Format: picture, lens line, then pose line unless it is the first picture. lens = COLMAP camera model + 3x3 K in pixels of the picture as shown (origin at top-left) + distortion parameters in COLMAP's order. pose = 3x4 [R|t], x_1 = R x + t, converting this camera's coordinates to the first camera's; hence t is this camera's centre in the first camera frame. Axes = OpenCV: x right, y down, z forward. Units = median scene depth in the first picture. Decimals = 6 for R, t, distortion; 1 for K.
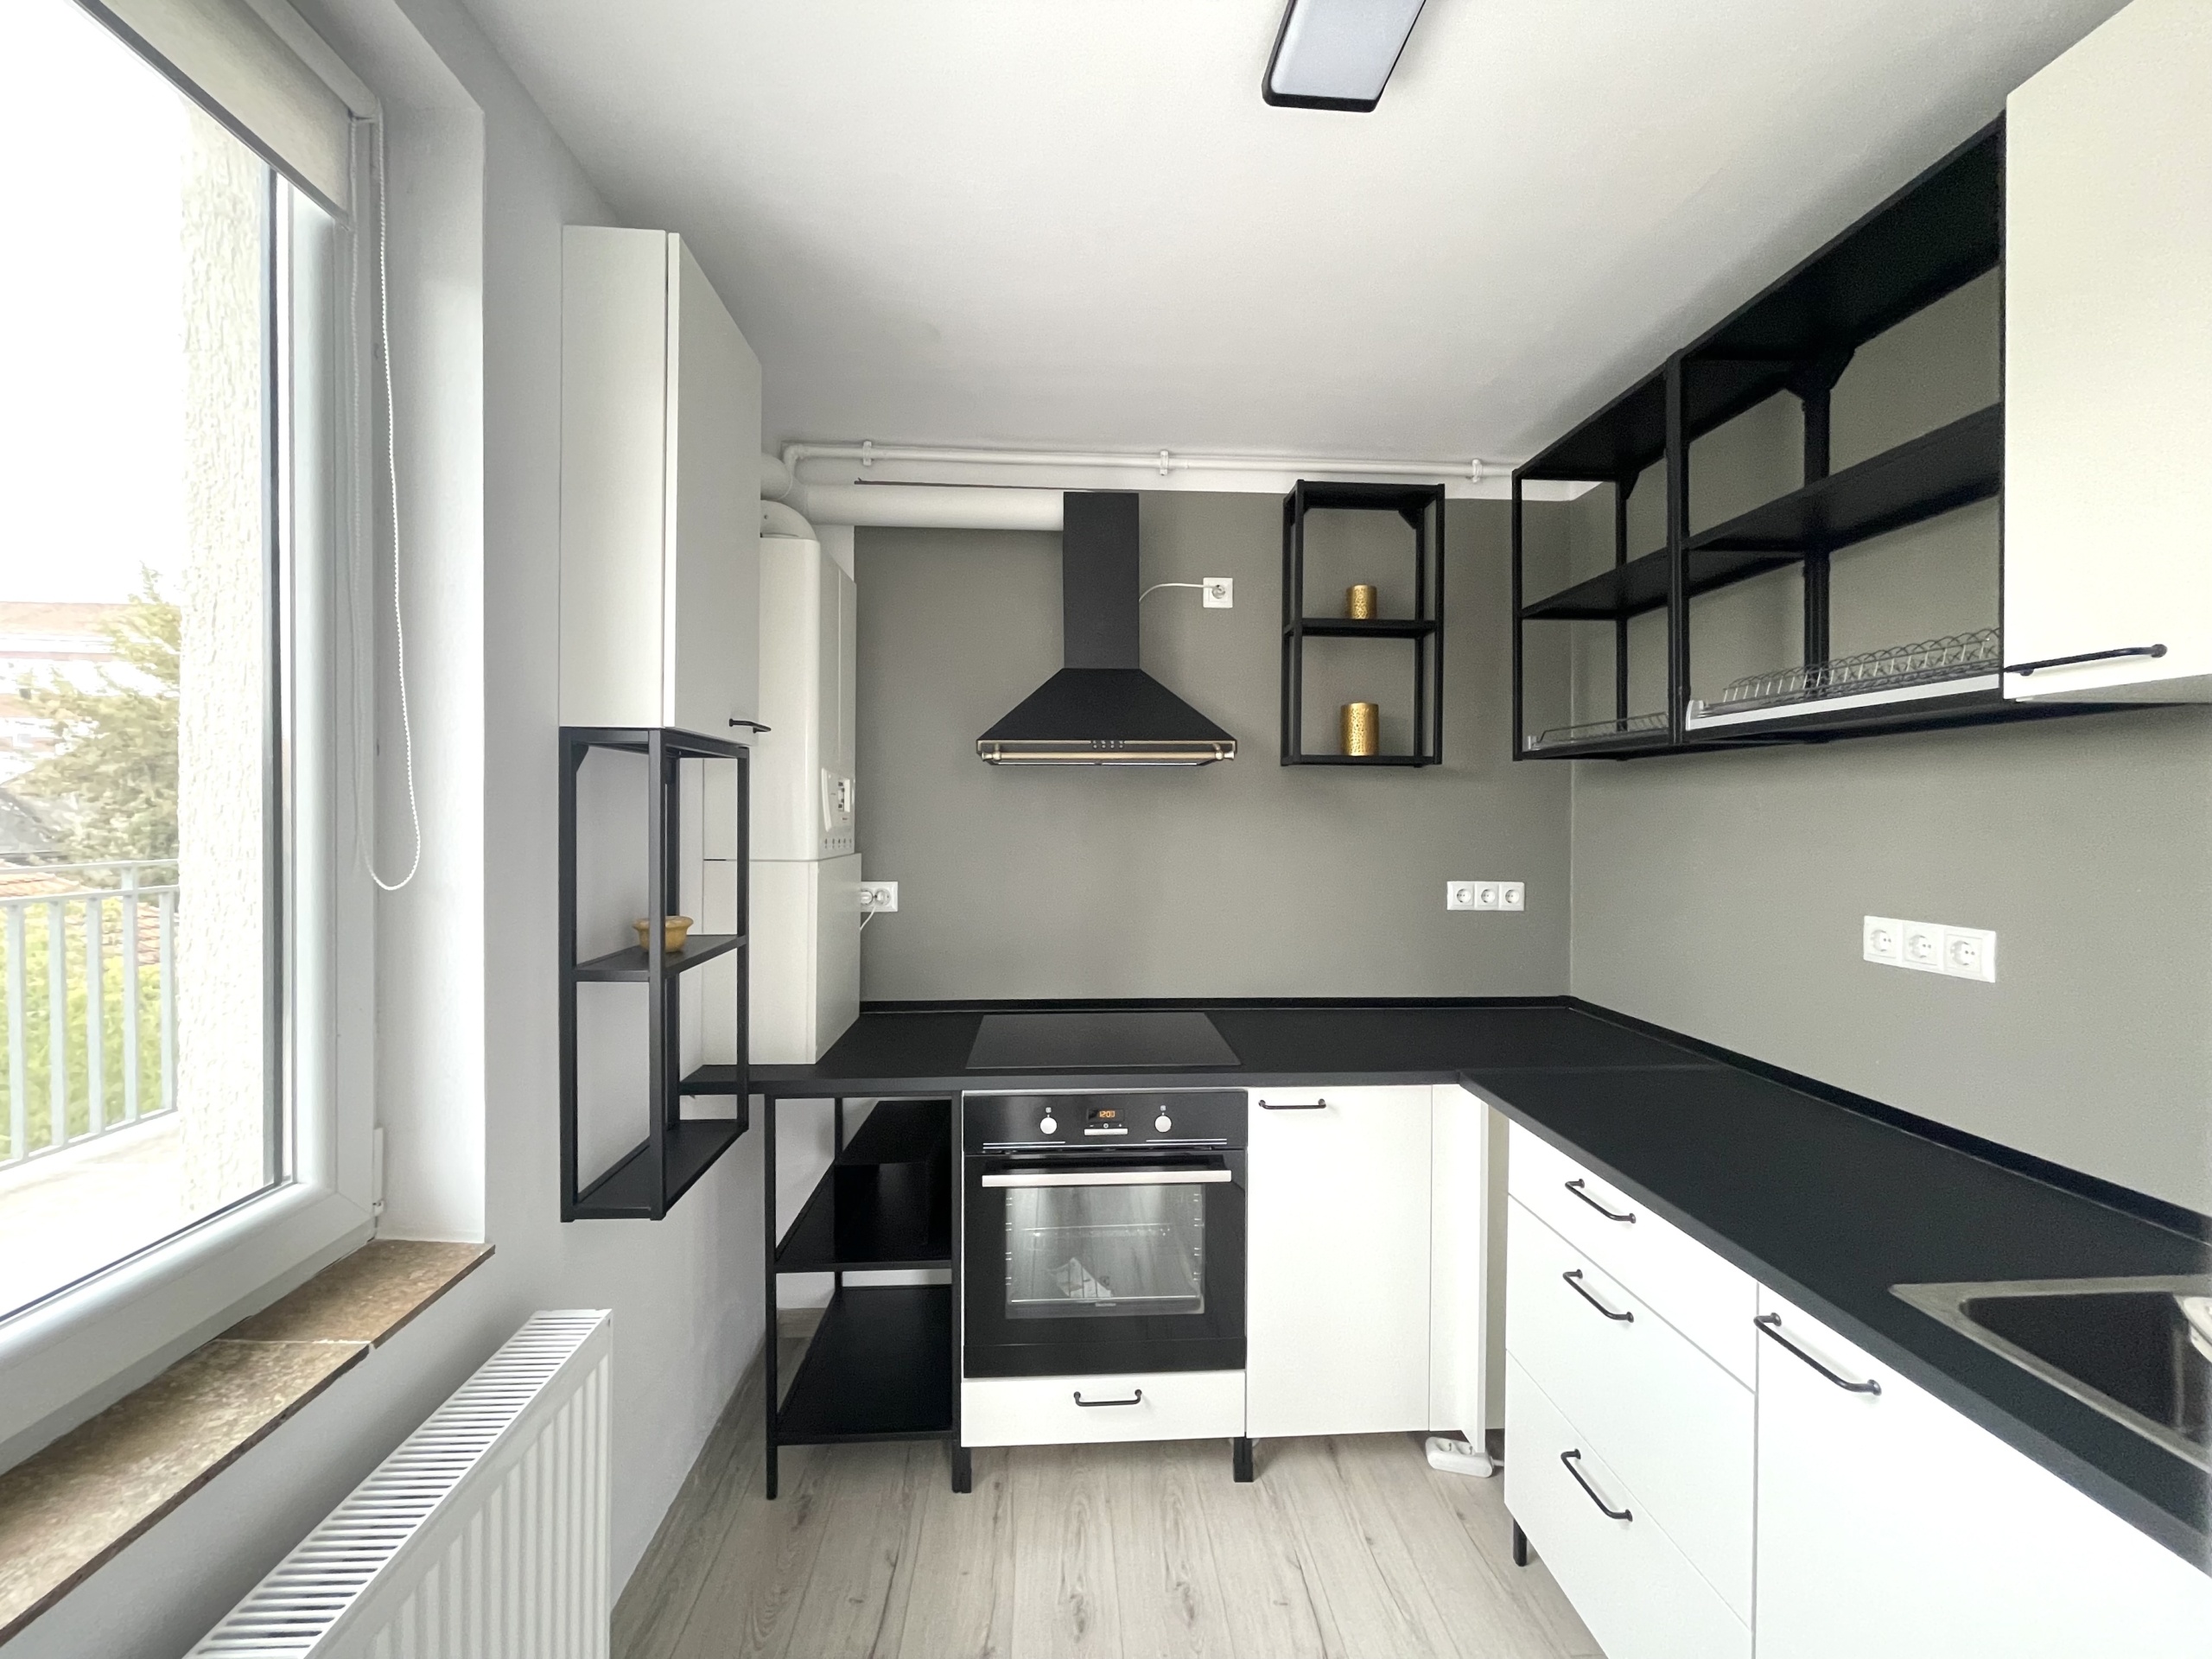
lens RADIAL K [[890.8, 0, 1107.8], [0, 890.8, 822.5], [0, 0, 1]] dist [-0.005126, 0.000997]
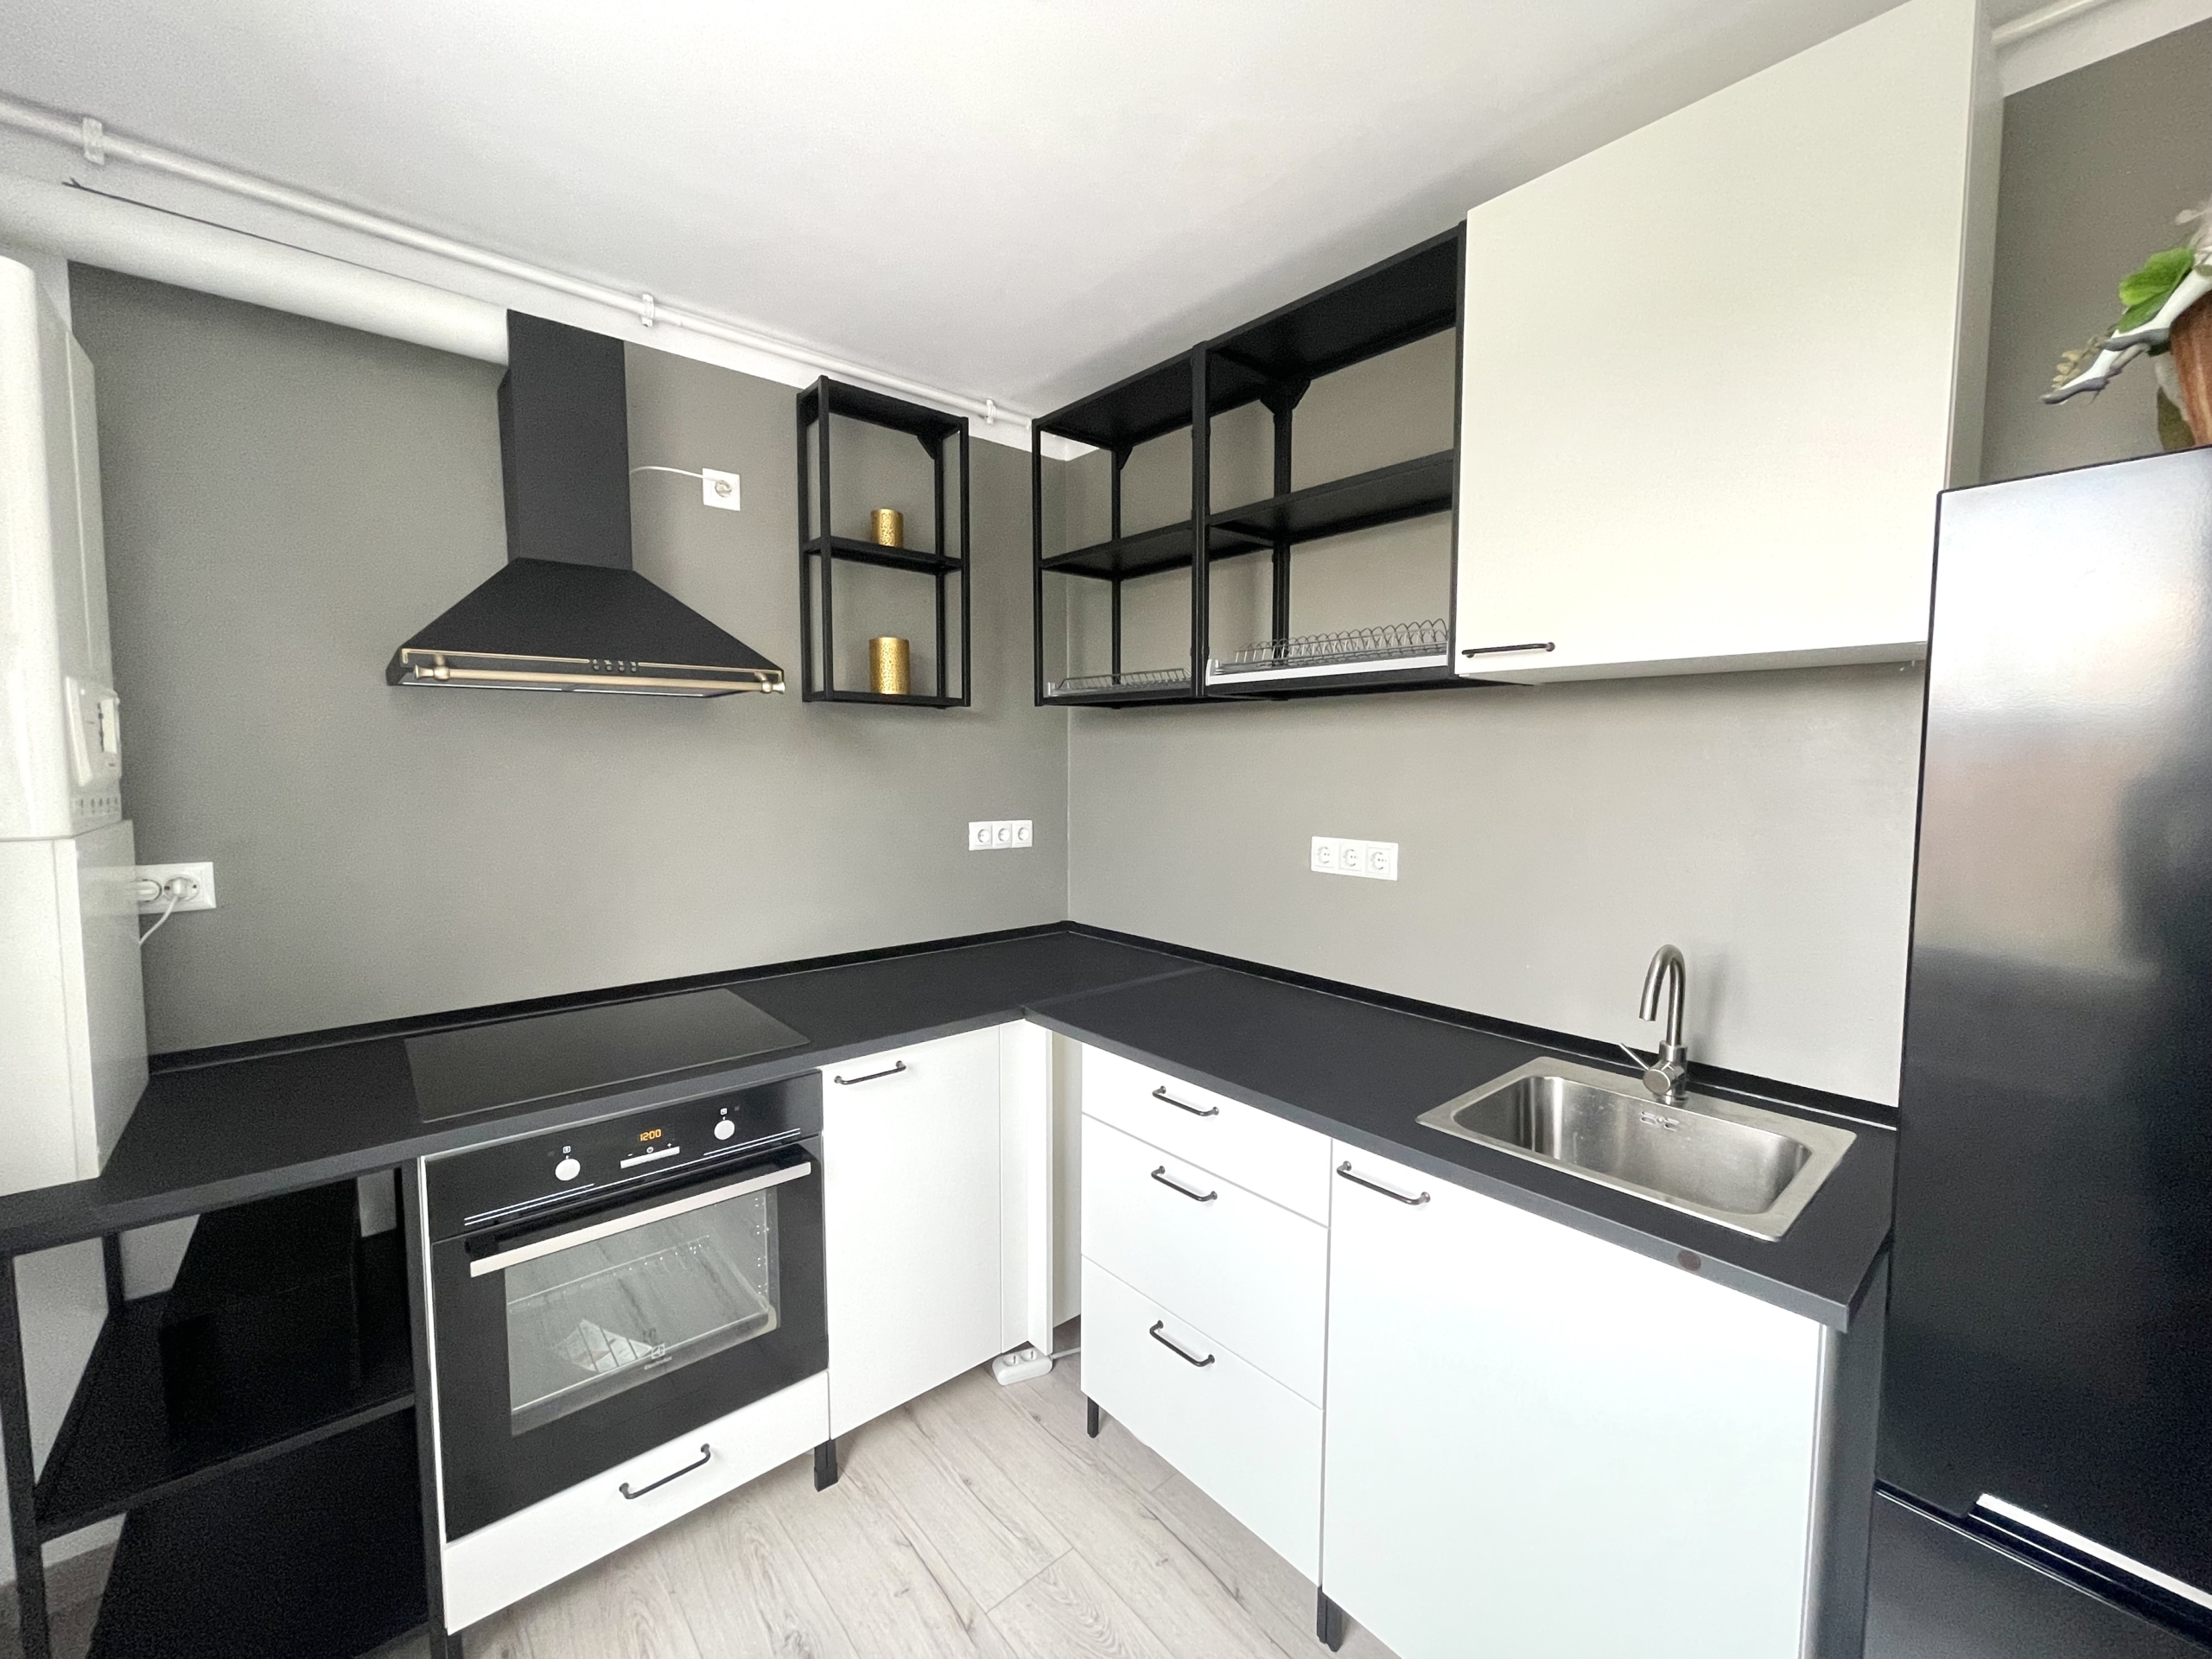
lens RADIAL K [[890.8, 0, 1102.1], [0, 890.8, 822.5], [0, 0, 1]] dist [-0.005126, 0.000997]
pose [[0.794388, -0.044421, 0.605785, -0.146951], [0.003136, 0.997609, 0.069041, -0.004514], [-0.607403, -0.052945, 0.792627, 0.137250]]
